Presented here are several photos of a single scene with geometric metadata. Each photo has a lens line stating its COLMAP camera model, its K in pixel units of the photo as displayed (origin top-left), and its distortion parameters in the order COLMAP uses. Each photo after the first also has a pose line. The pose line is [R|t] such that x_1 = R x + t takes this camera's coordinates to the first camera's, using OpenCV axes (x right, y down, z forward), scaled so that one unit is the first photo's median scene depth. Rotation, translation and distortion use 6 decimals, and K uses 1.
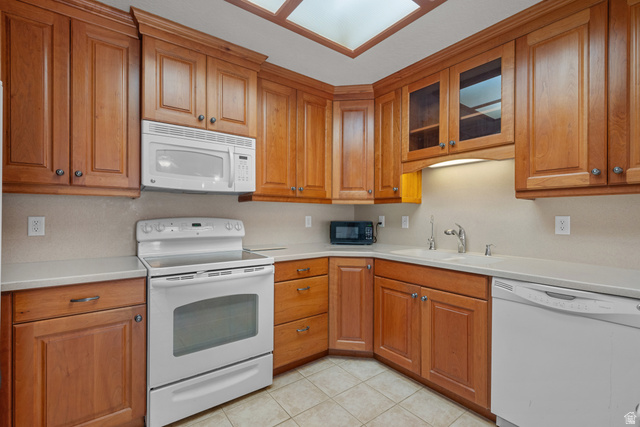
lens RADIAL K [[286.4, 0, 325.1], [0, 286.4, 216.5], [0, 0, 1]] dist [-0.001390, 0.000224]
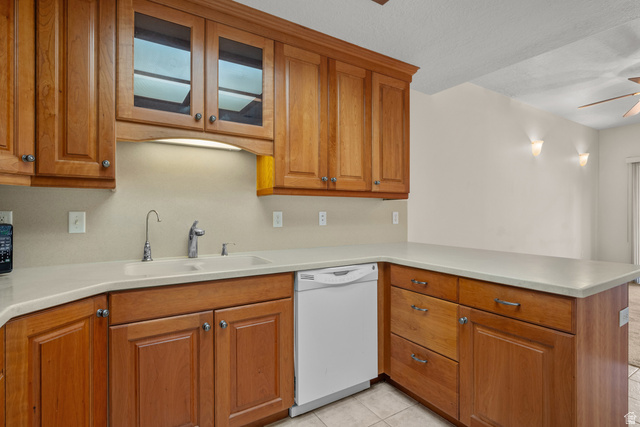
lens RADIAL K [[313.9, 0, 321.2], [0, 313.9, 214.3], [0, 0, 1]] dist [0.000512, -0.001227]
pose [[0.098941, -0.009423, 0.995049, -0.379016], [0.002168, 0.999955, 0.009254, -0.001150], [-0.995091, 0.001242, 0.098957, 0.603284]]
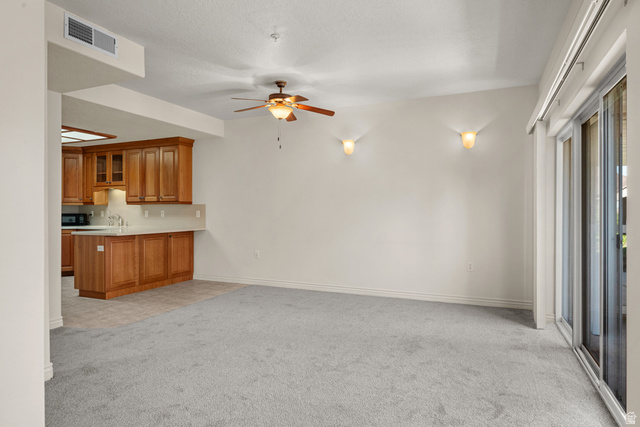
lens RADIAL K [[403.1, 0, 323.0], [0, 403.1, 212.4], [0, 0, 1]] dist [0.008454, 0.001611]
pose [[0.892524, -0.015401, 0.450736, 0.506559], [0.010018, 0.999847, 0.014326, -0.020163], [-0.450888, -0.008271, 0.892542, -2.996631]]
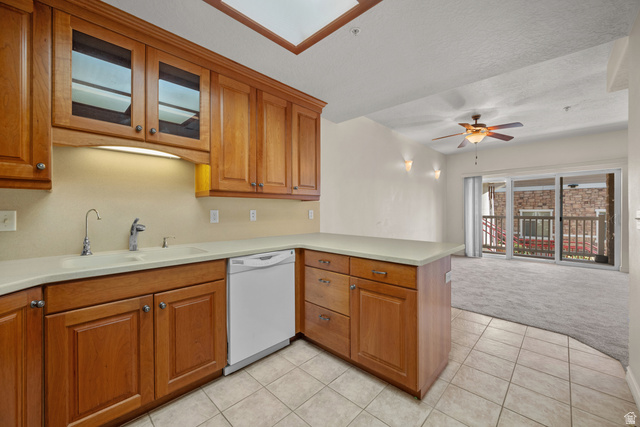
lens RADIAL K [[252.1, 0, 320.4], [0, 252.1, 211.3], [0, 0, 1]] dist [-0.002303, 0.000656]
pose [[-0.141146, -0.006932, 0.989965, -0.426504], [0.003192, 0.999967, 0.007457, -0.002385], [-0.989984, 0.004212, -0.141119, 0.567759]]
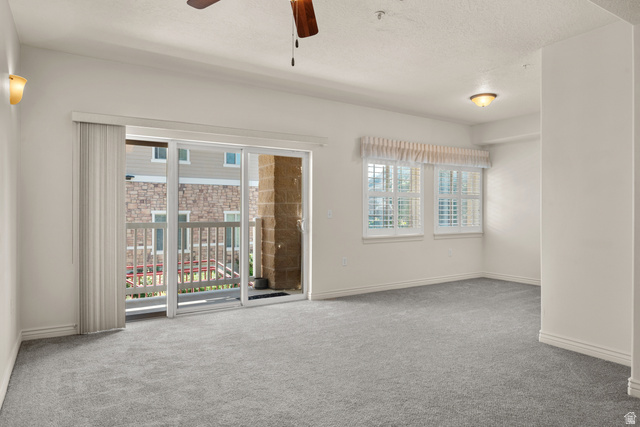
lens RADIAL K [[400.7, 0, 321.6], [0, 400.7, 212.8], [0, 0, 1]] dist [-0.001185, 0.001145]
pose [[-0.996031, -0.007339, 0.088698, 1.117461], [-0.007114, 0.999971, 0.002849, 0.012817], [-0.088717, 0.002207, -0.996054, 0.087281]]
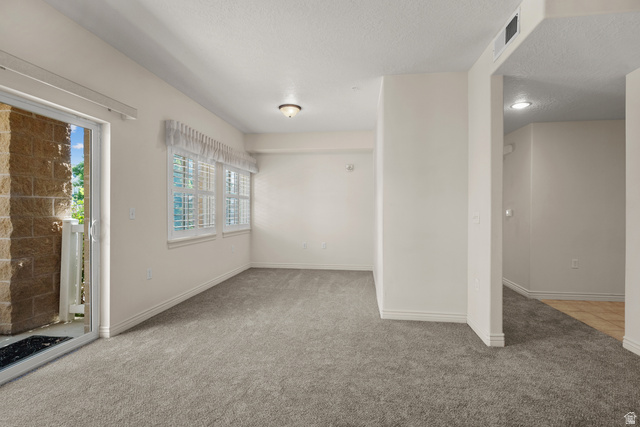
lens RADIAL K [[313.9, 0, 330.5], [0, 313.9, 211.7], [0, 0, 1]] dist [0.000512, -0.001227]
pose [[-0.714949, -0.007950, -0.699132, 1.680623], [-0.007181, 0.999966, -0.004028, 0.020145], [0.699140, 0.002141, -0.714982, -0.767923]]
